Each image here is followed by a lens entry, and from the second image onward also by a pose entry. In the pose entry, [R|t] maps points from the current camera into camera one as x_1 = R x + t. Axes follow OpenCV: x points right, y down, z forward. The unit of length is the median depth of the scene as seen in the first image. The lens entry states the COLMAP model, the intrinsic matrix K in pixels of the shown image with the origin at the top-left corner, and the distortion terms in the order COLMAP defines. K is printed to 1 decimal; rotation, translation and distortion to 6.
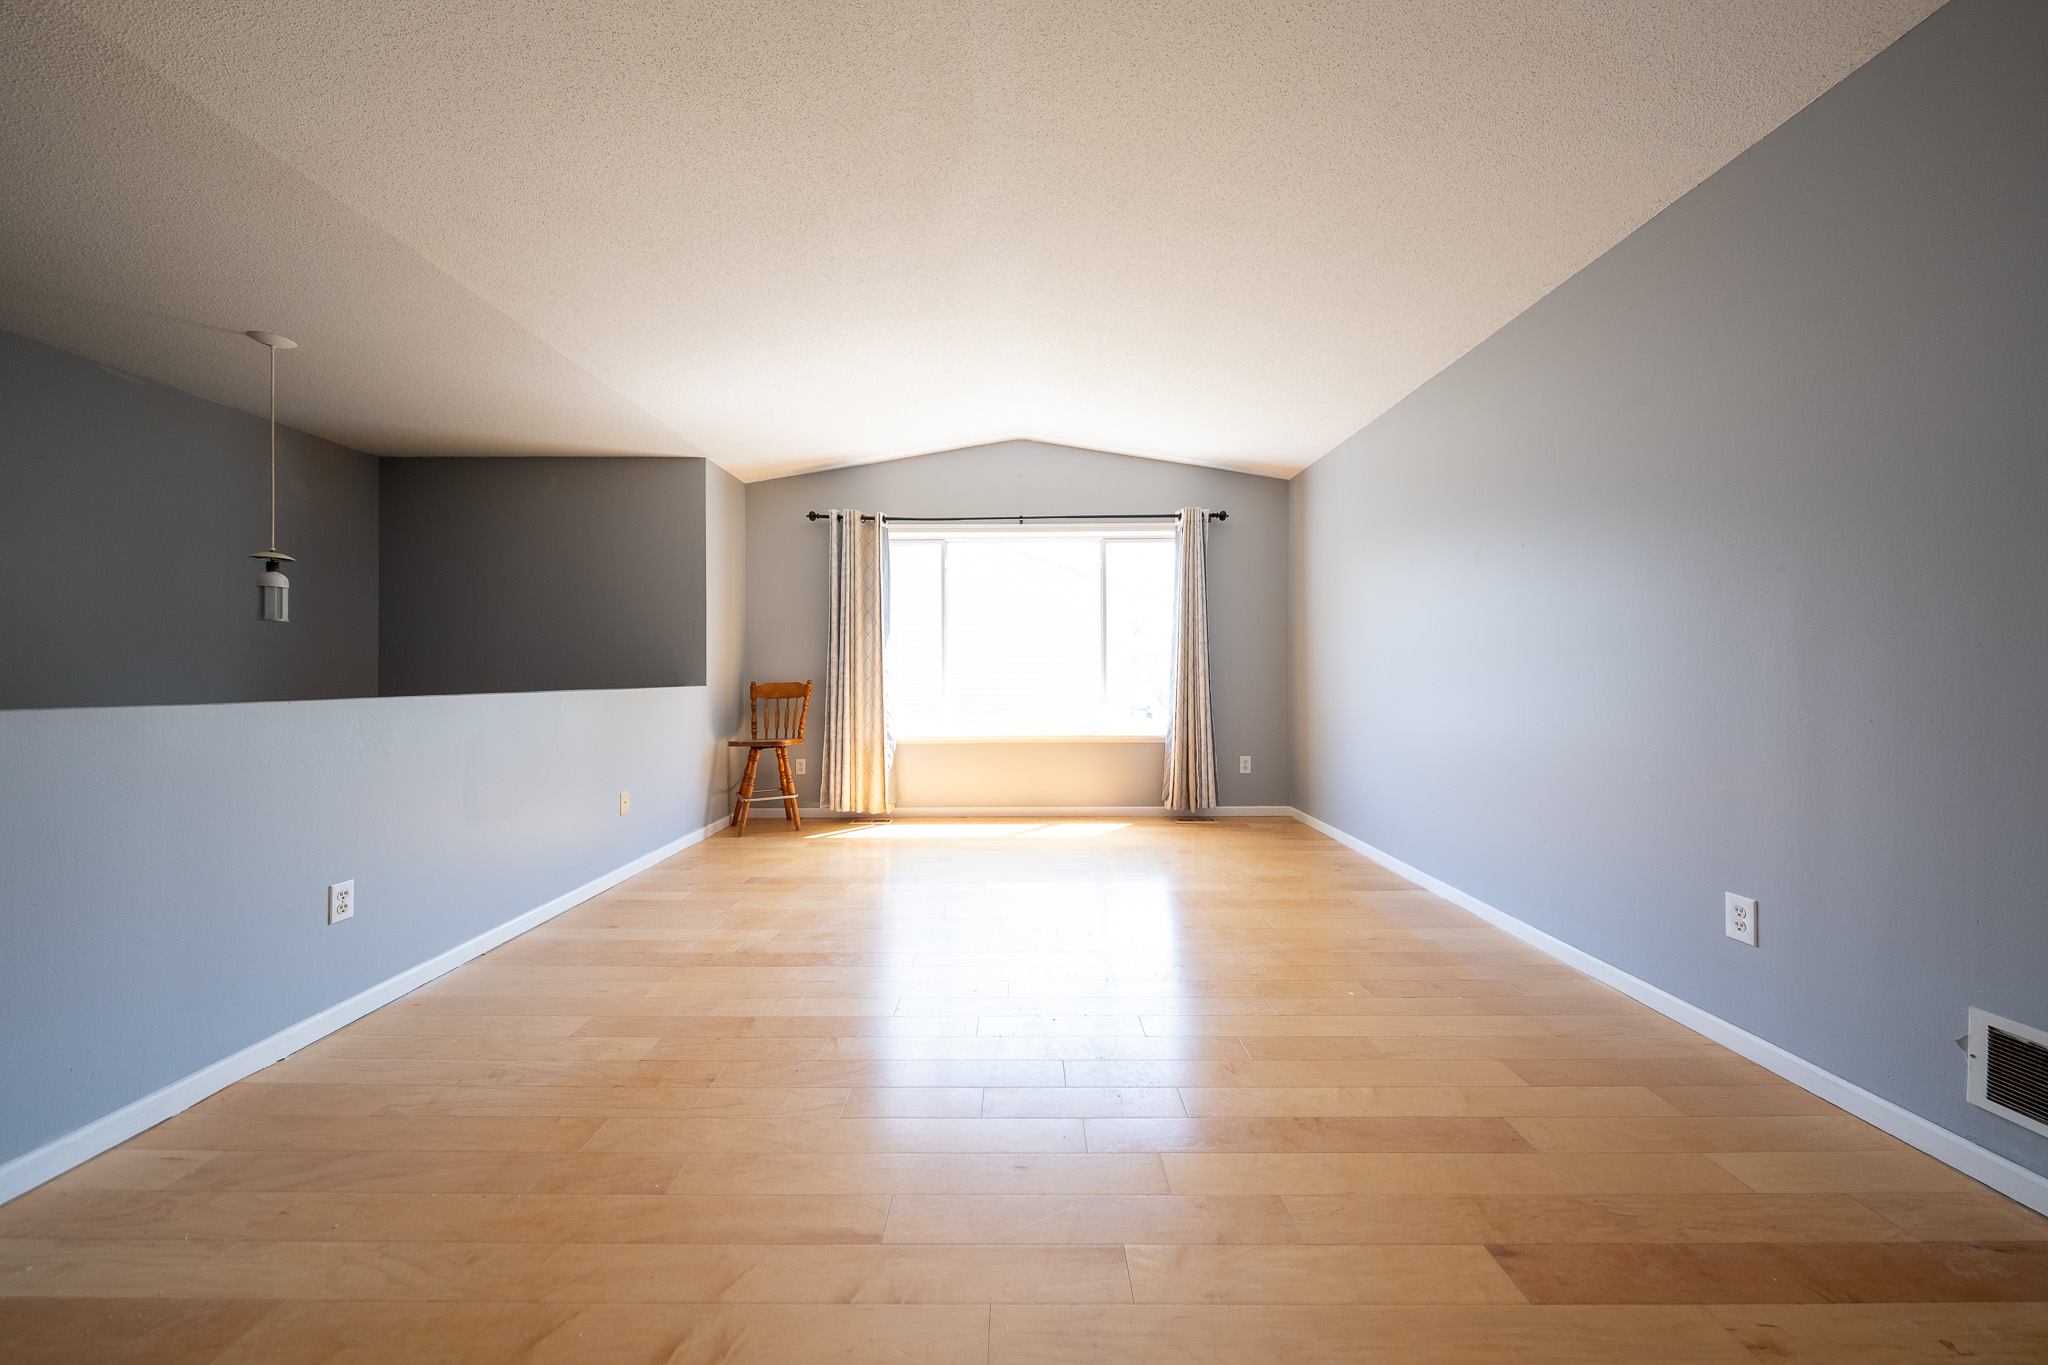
lens RADIAL K [[684.2, 0, 1024.1], [0, 684.2, 670.8], [0, 0, 1]] dist [-0.001232, -0.001552]
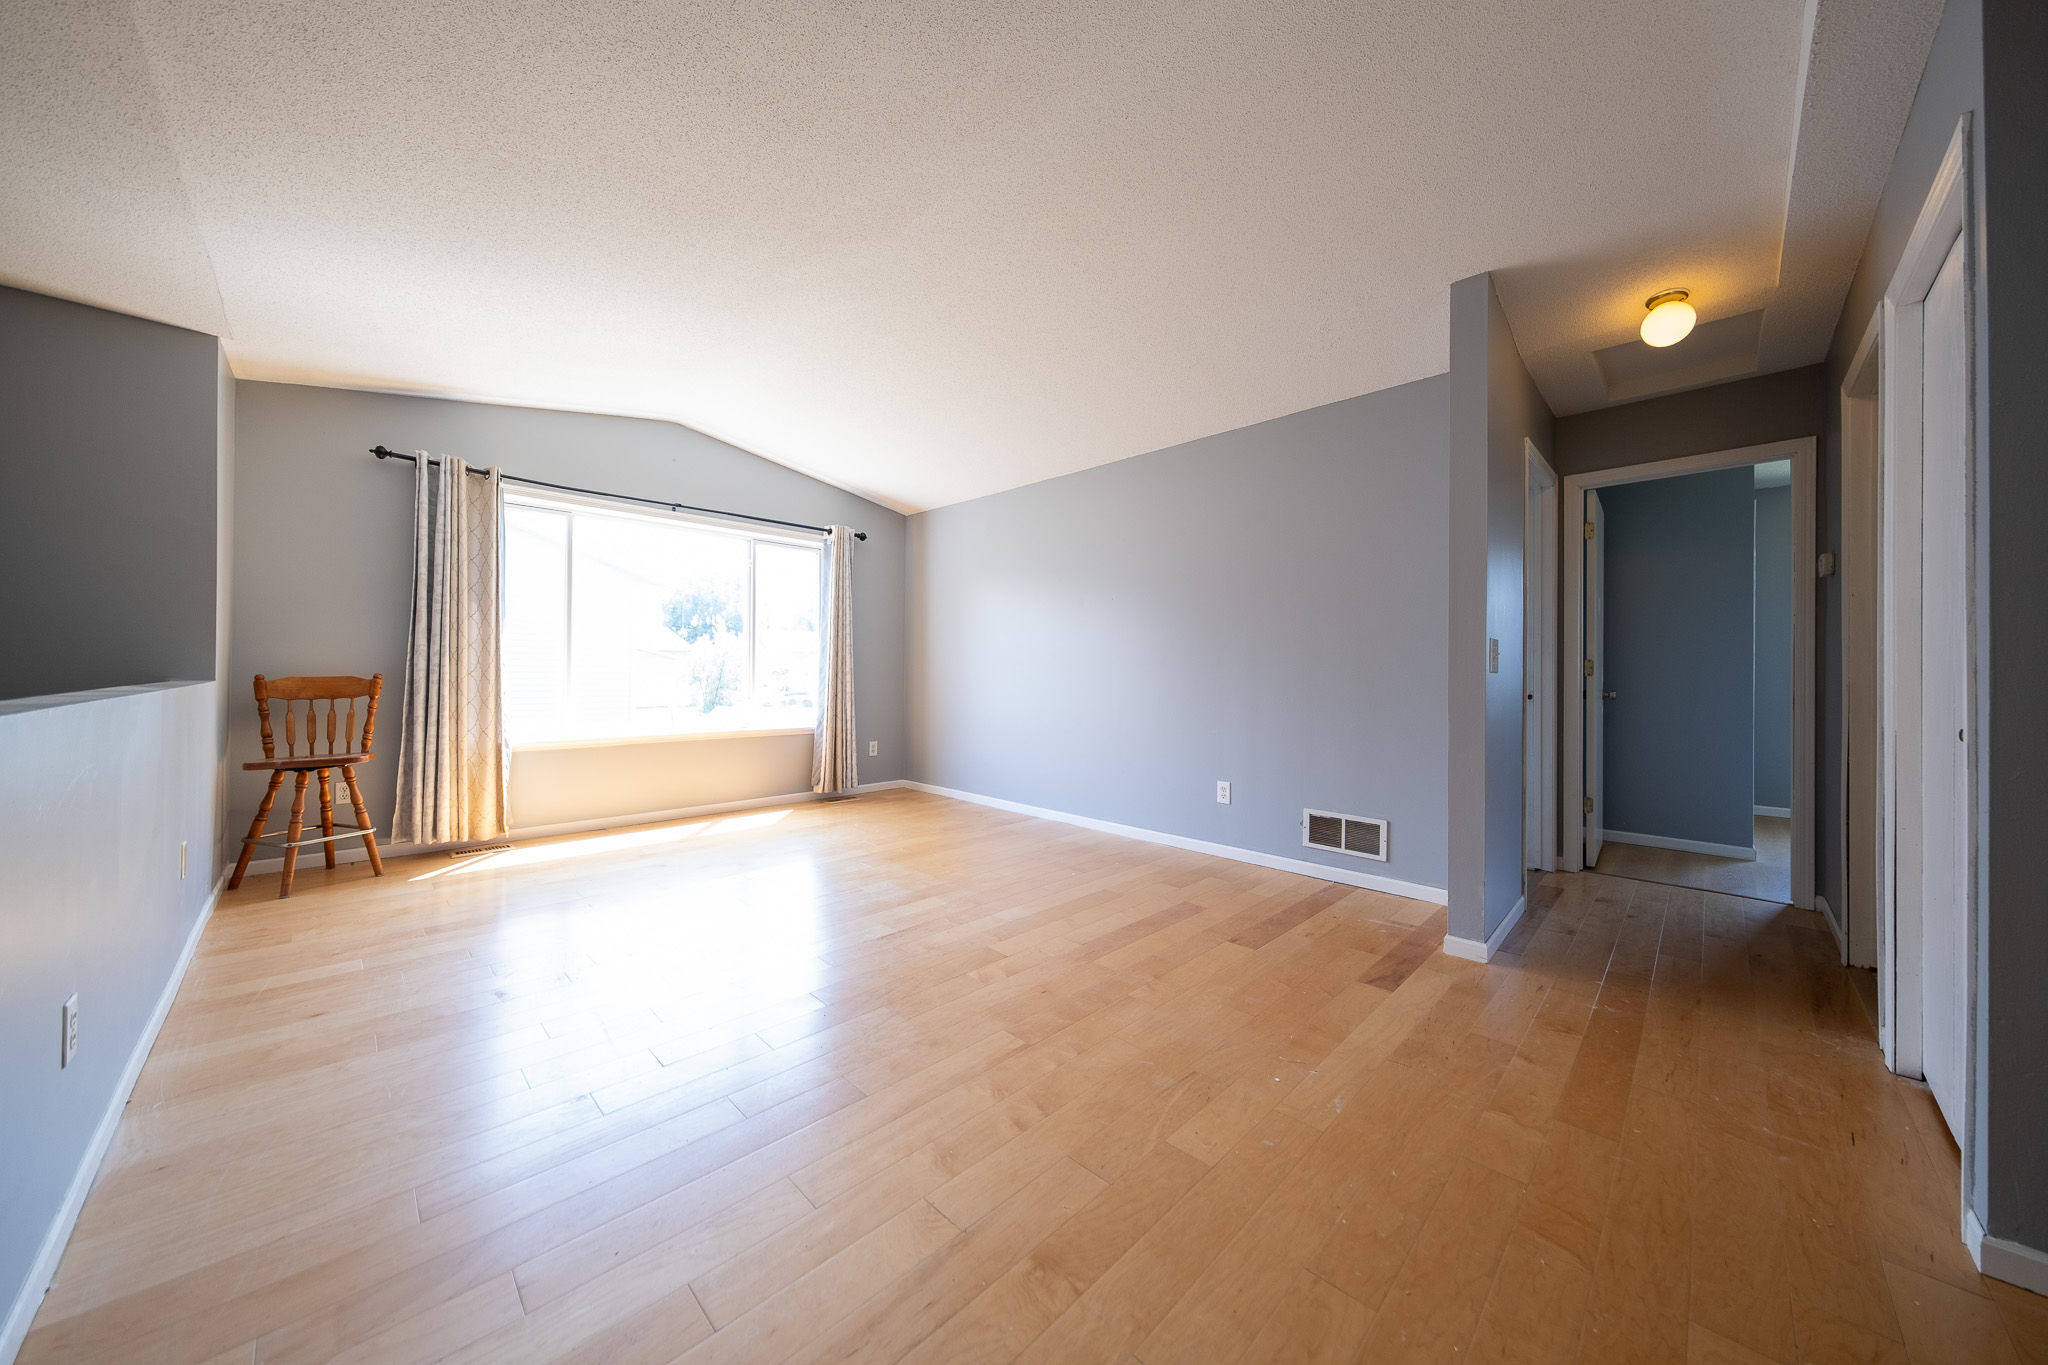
lens RADIAL K [[684.2, 0, 1013.5], [0, 684.2, 673.9], [0, 0, 1]] dist [-0.001232, -0.001552]
pose [[0.706266, 0.010260, 0.707873, -0.354308], [-0.015585, 0.999878, 0.001058, 0.002572], [-0.707775, -0.011780, 0.706339, -0.009511]]
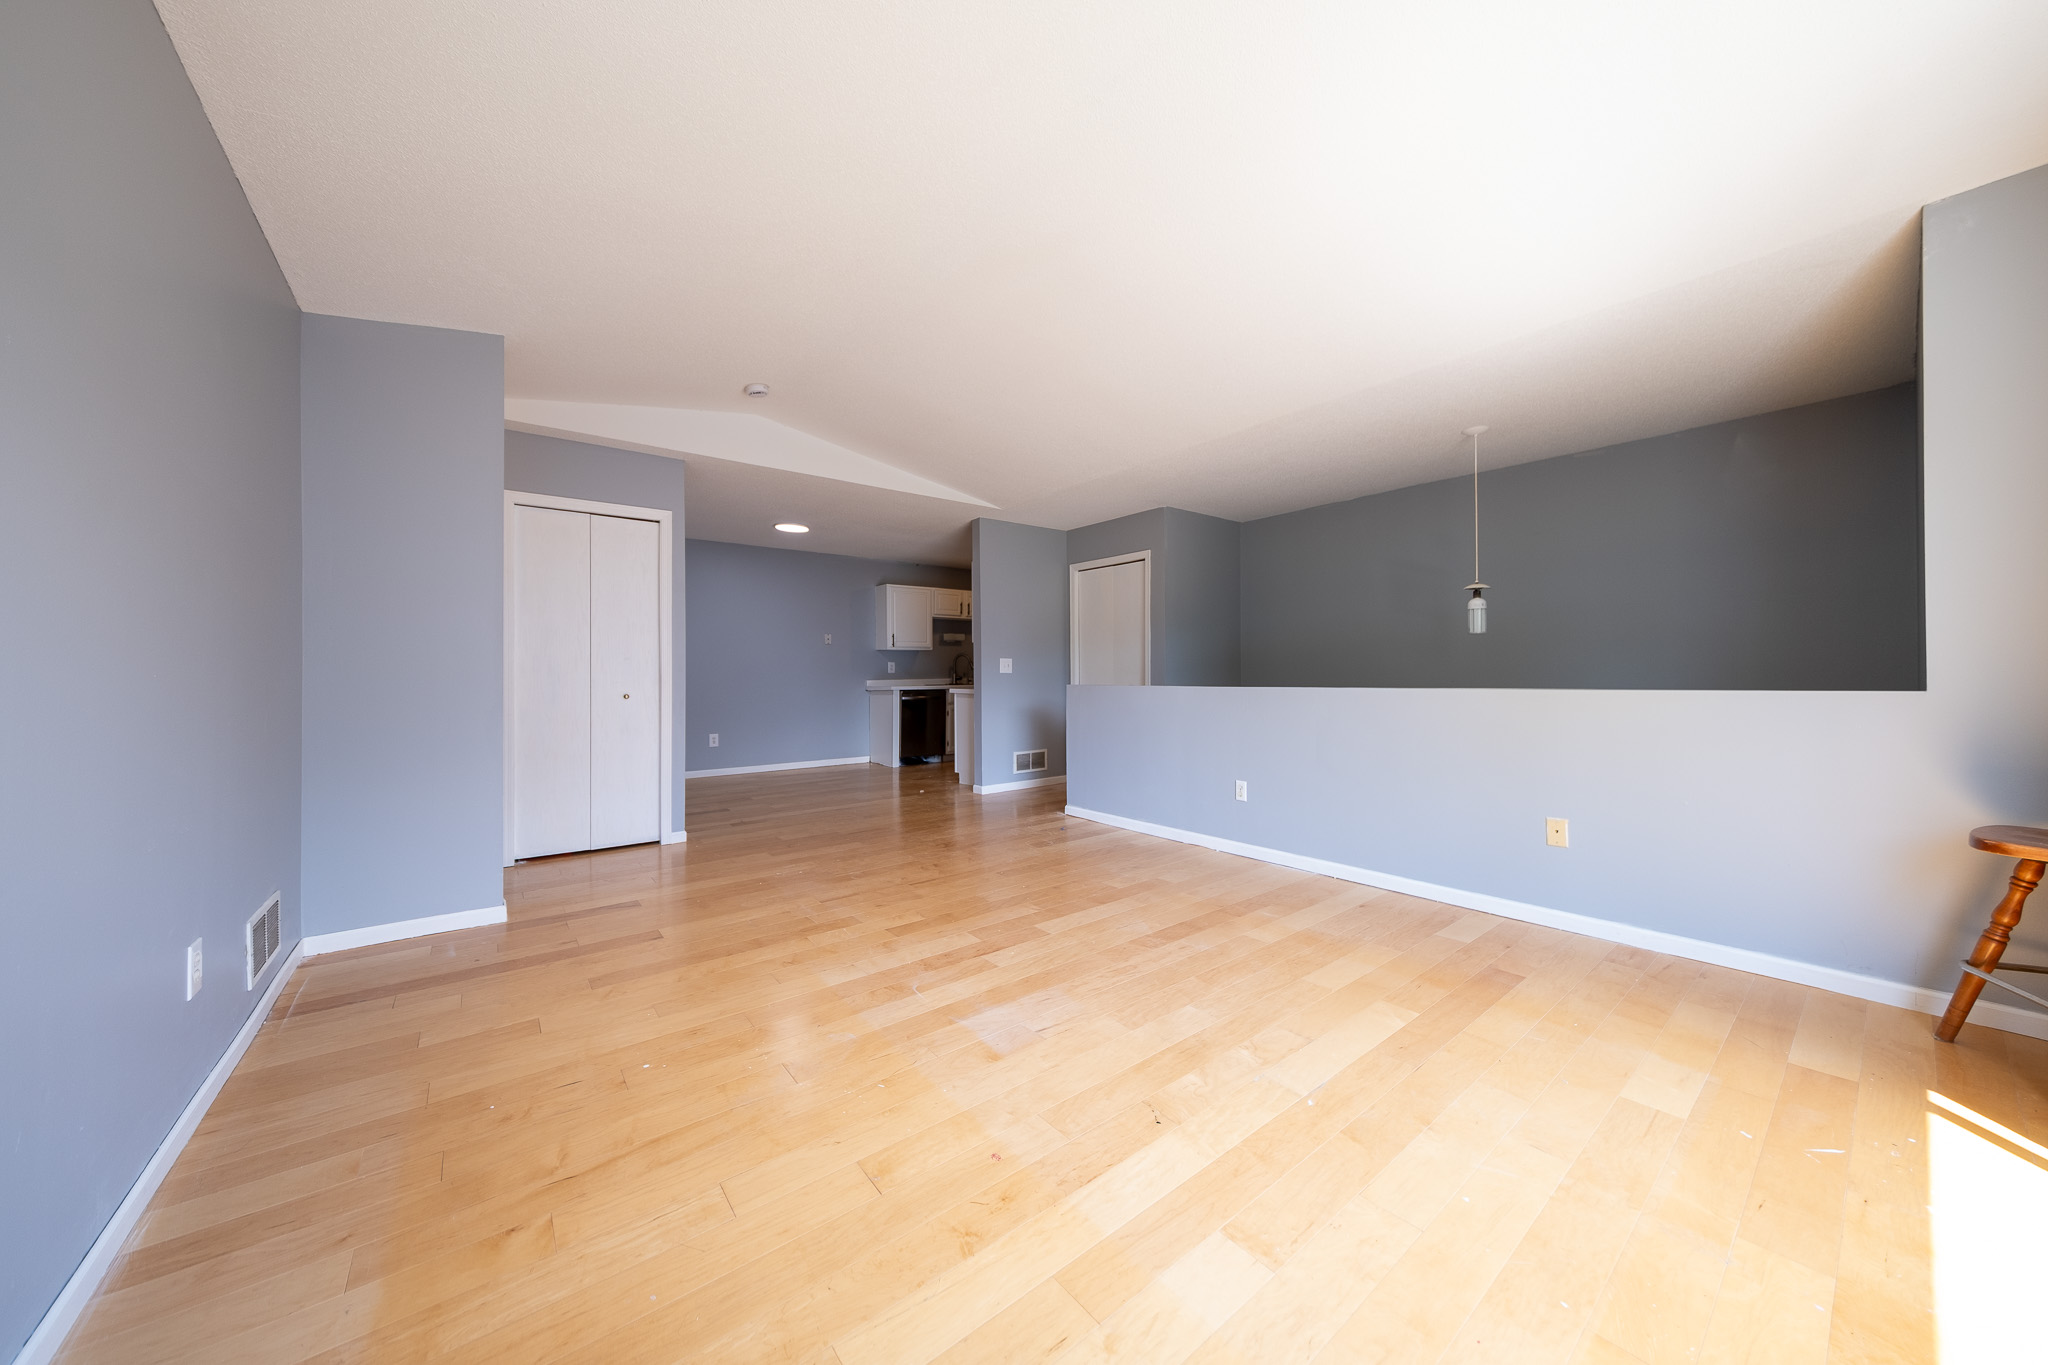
lens RADIAL K [[684.2, 0, 1003.5], [0, 684.2, 677.7], [0, 0, 1]] dist [-0.001232, -0.001552]
pose [[-0.802837, 0.005662, -0.596172, 0.294024], [0.009862, 0.999944, -0.003784, 0.006939], [0.596118, -0.008918, -0.802848, 0.909259]]
